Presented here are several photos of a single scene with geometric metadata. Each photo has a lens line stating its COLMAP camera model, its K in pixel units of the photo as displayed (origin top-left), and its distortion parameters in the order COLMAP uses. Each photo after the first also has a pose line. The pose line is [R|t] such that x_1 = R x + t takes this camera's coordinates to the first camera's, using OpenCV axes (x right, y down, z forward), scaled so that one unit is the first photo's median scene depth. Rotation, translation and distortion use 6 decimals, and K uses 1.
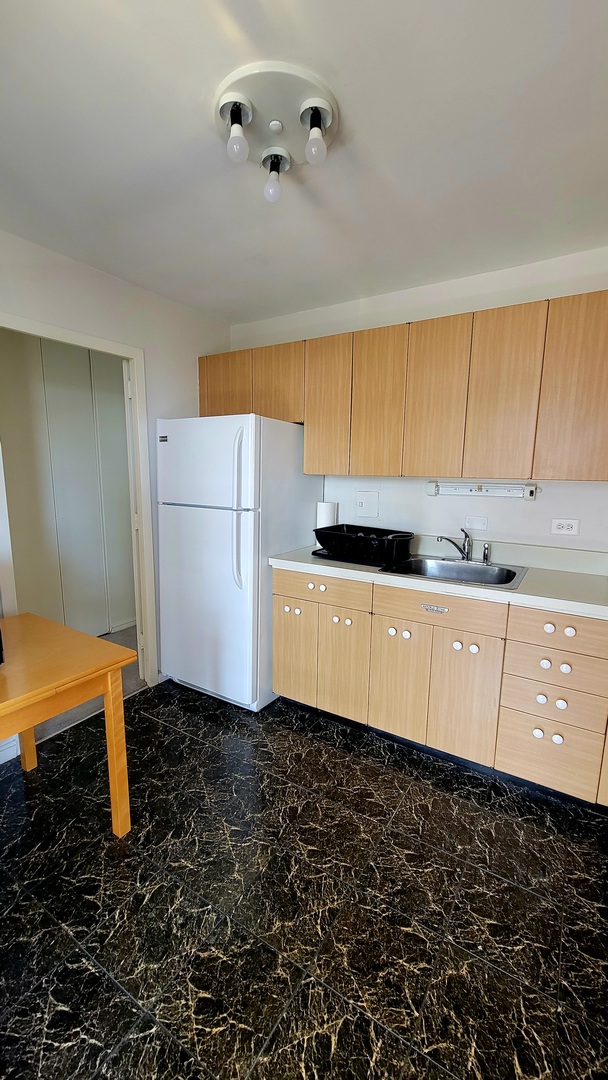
lens RADIAL K [[441.2, 0, 303.6], [0, 441.2, 541.3], [0, 0, 1]] dist [-0.000705, -0.000113]
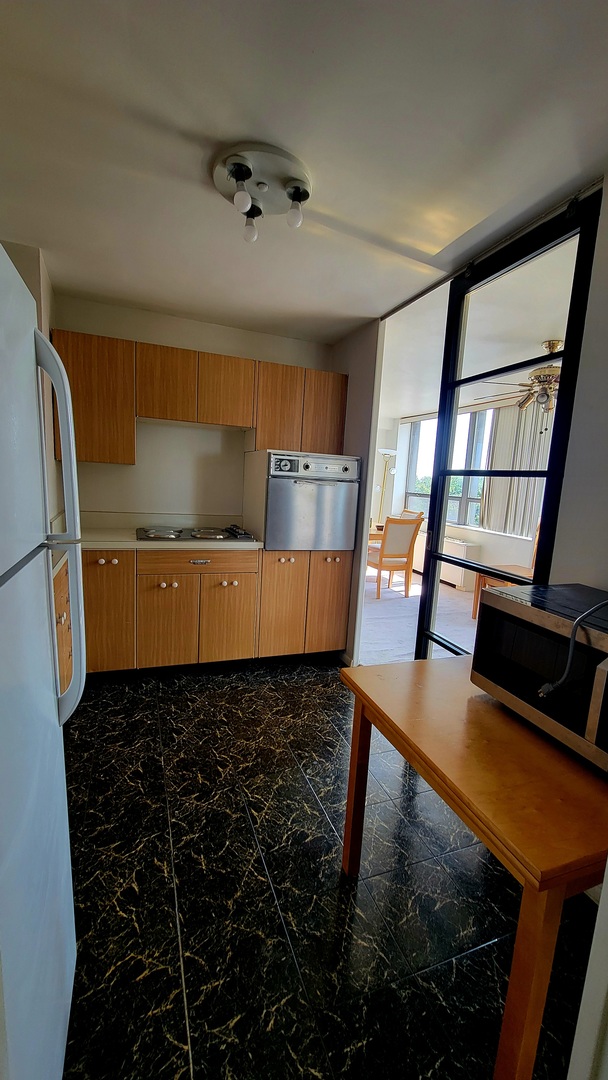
lens RADIAL K [[441.2, 0, 304.5], [0, 441.2, 544.7], [0, 0, 1]] dist [-0.000705, -0.000113]
pose [[-0.799511, -0.148154, 0.582093, -0.830356], [0.033566, 0.956569, 0.289569, -0.263688], [-0.599712, 0.251052, -0.759815, 1.713079]]
